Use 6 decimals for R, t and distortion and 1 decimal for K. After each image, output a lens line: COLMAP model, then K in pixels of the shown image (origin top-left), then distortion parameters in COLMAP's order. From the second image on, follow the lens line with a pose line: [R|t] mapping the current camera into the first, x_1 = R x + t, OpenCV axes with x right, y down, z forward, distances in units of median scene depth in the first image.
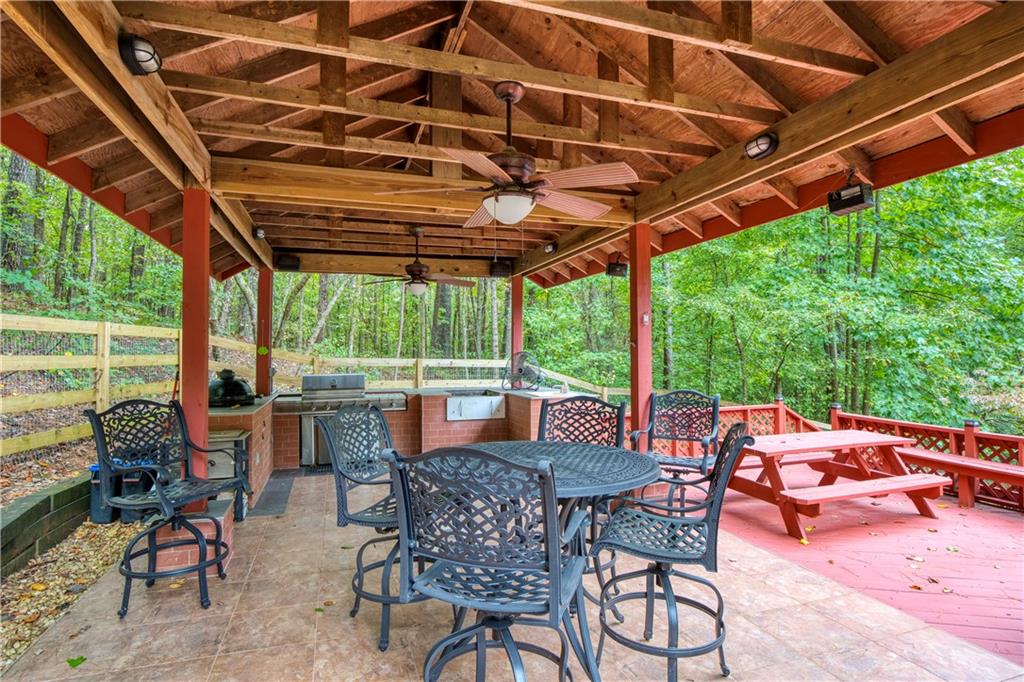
lens RADIAL K [[549.3, 0, 510.4], [0, 549.3, 340.9], [0, 0, 1]] dist [0.001581, 0.000253]
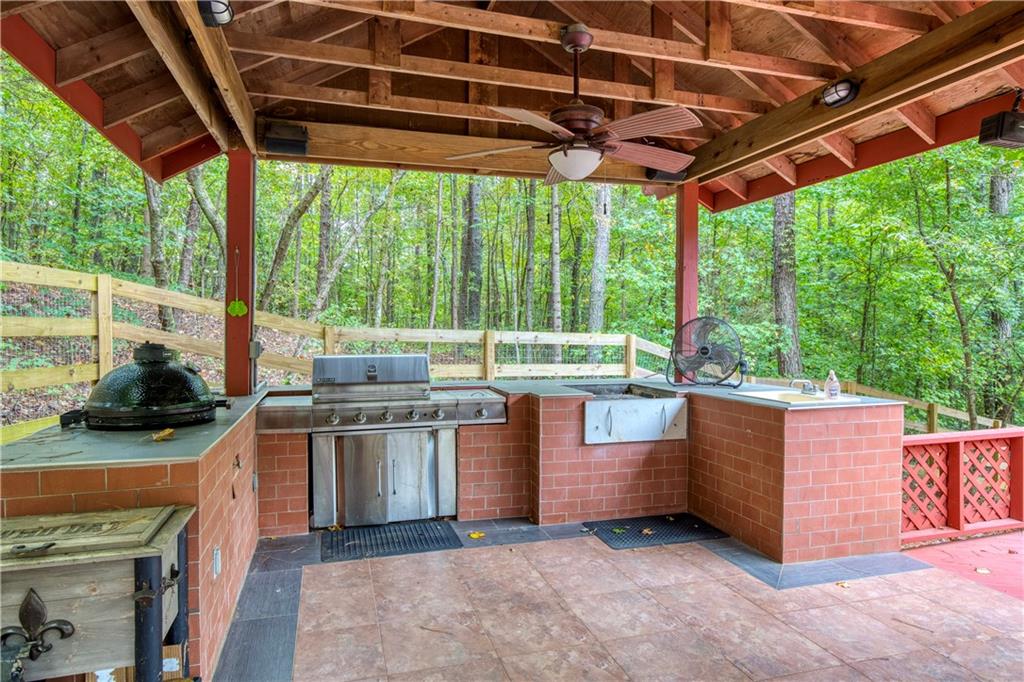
lens RADIAL K [[611.7, 0, 514.5], [0, 611.7, 338.1], [0, 0, 1]] dist [-0.001106, -0.001417]
pose [[0.999842, 0.007366, -0.016168, -0.171720], [-0.006808, 0.999390, 0.034258, 0.022945], [0.016410, -0.034142, 0.999282, 0.407224]]
